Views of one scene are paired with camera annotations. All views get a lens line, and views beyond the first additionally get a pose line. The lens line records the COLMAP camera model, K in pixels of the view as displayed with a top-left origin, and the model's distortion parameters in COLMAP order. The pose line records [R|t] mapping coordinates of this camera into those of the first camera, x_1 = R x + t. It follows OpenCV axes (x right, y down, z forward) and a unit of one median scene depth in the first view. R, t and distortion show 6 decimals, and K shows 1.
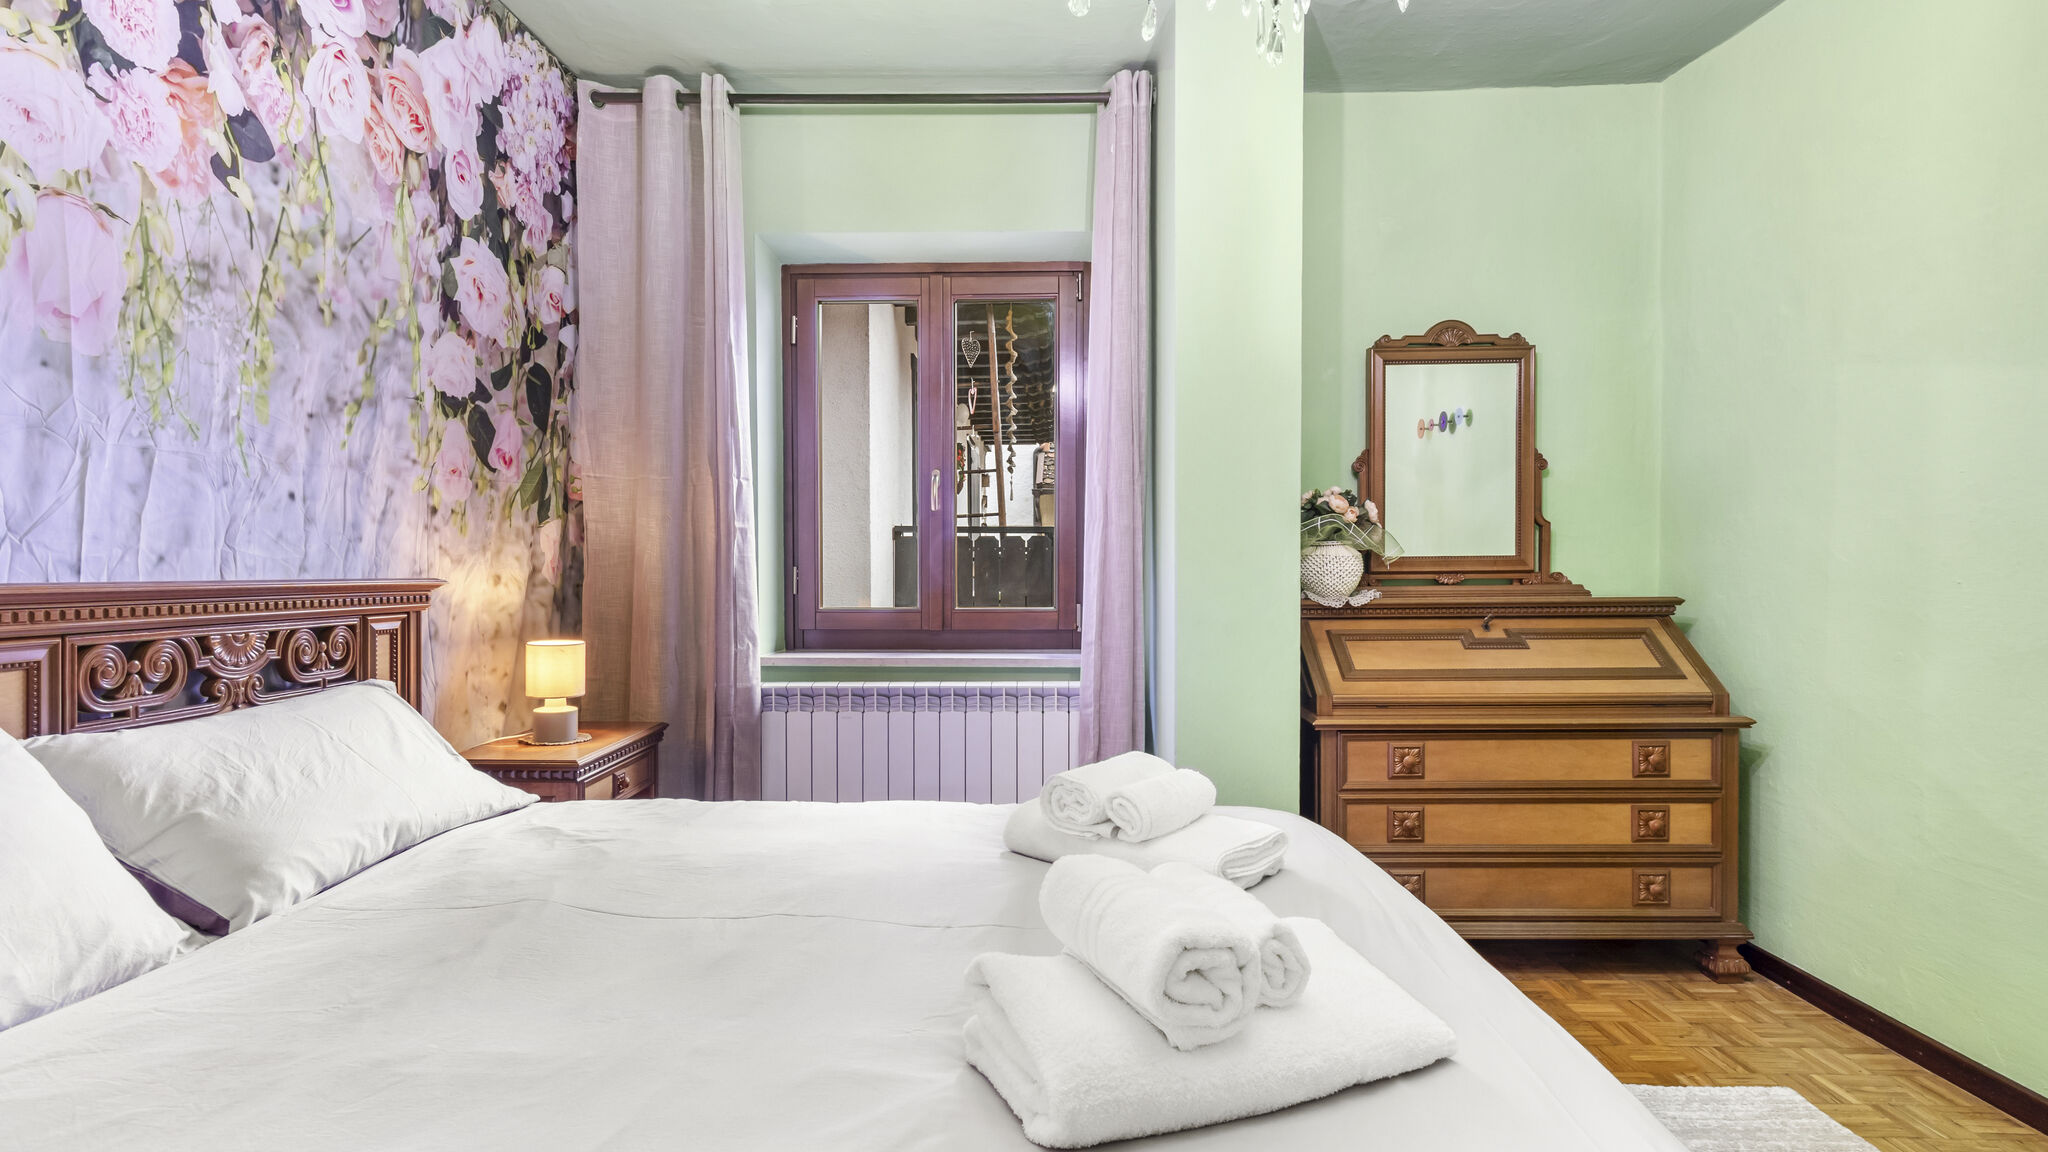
lens RADIAL K [[977.9, 0, 1036.8], [0, 977.9, 597.9], [0, 0, 1]] dist [0.008590, 0.000968]
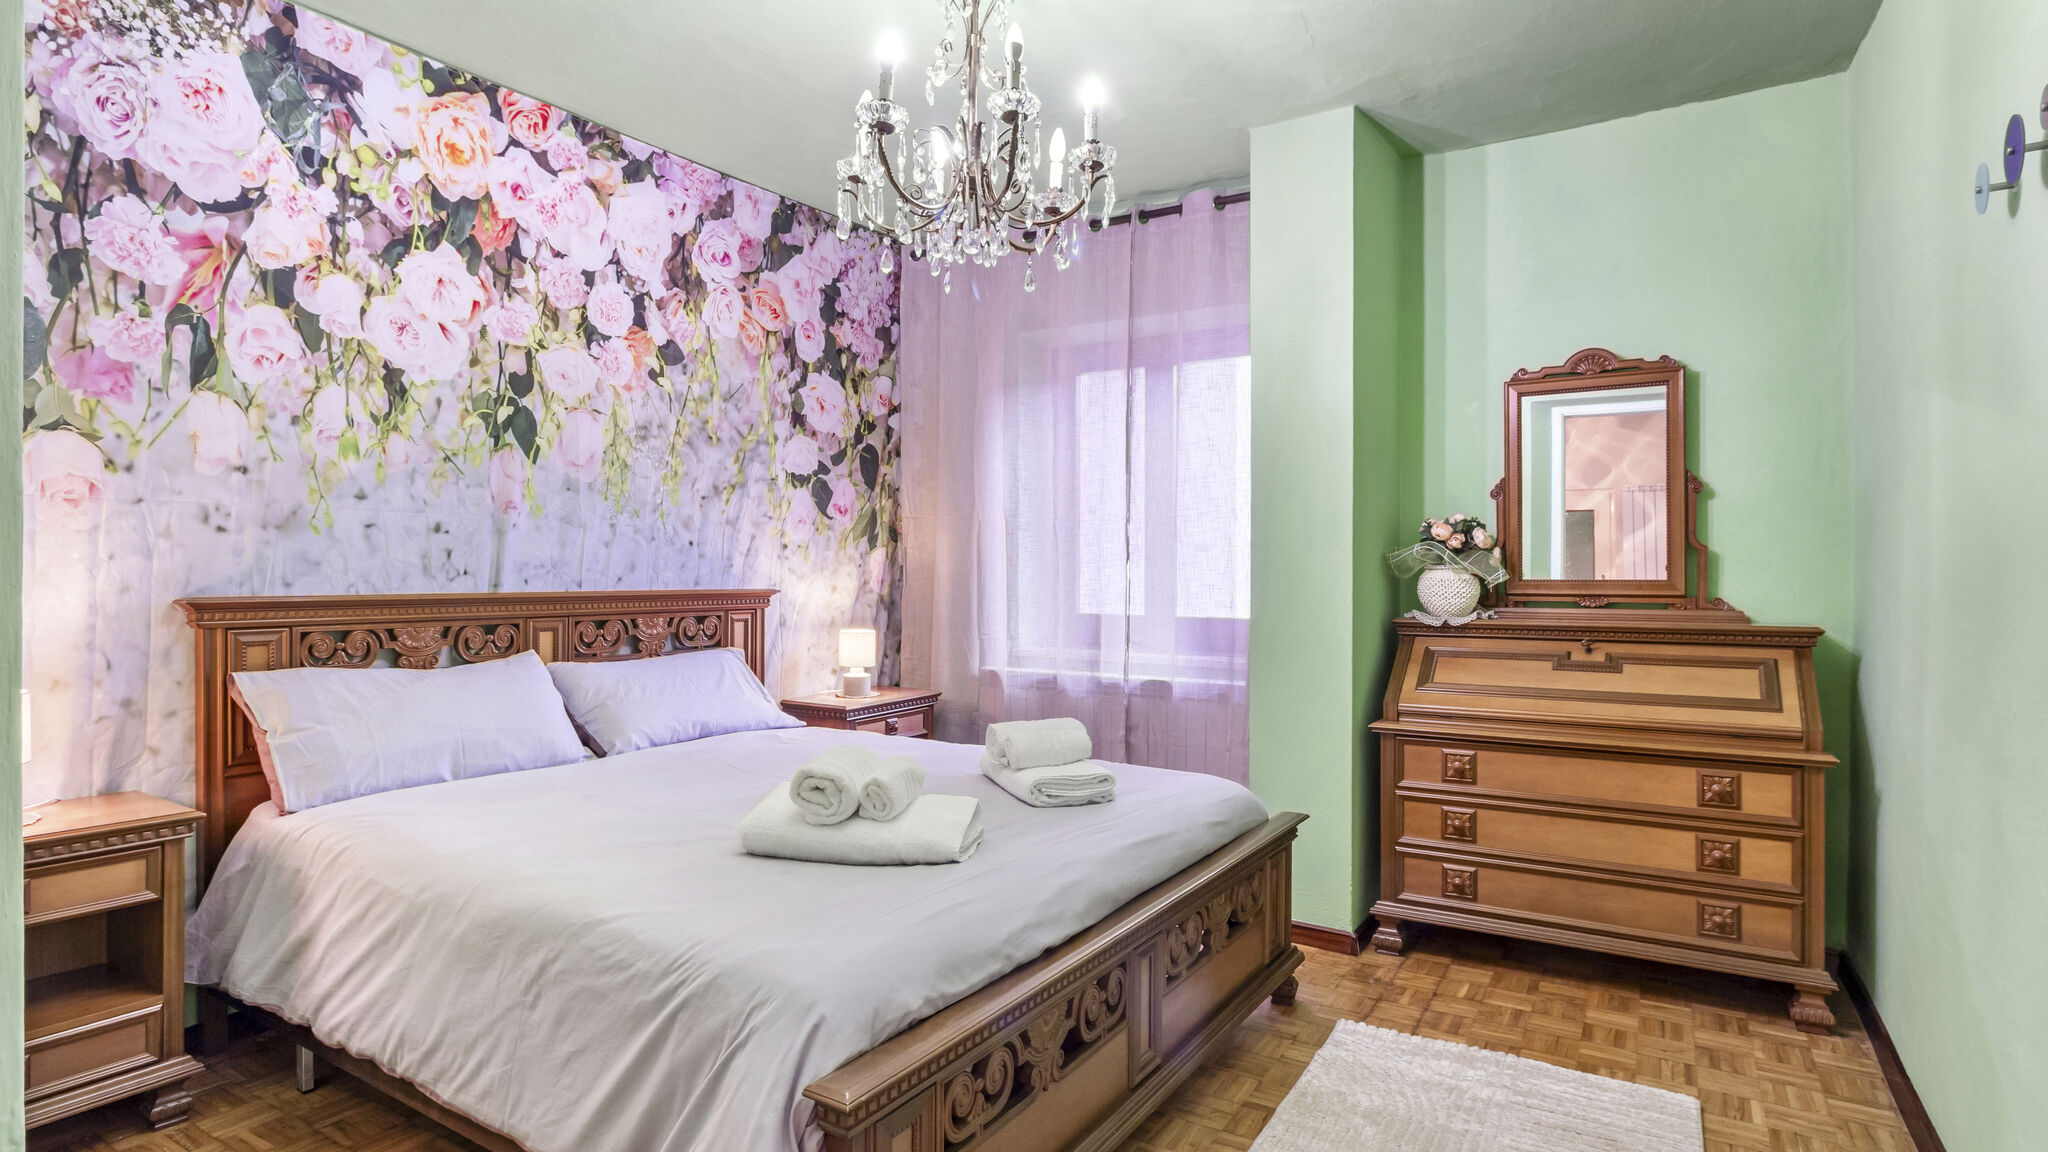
lens RADIAL K [[977.9, 0, 1036.8], [0, 977.9, 597.9], [0, 0, 1]] dist [0.008590, 0.000968]
pose [[0.876219, 0.020874, -0.481462, 0.536980], [-0.022990, 0.999735, 0.001505, -0.016127], [0.481365, 0.009750, 0.876466, -0.219137]]
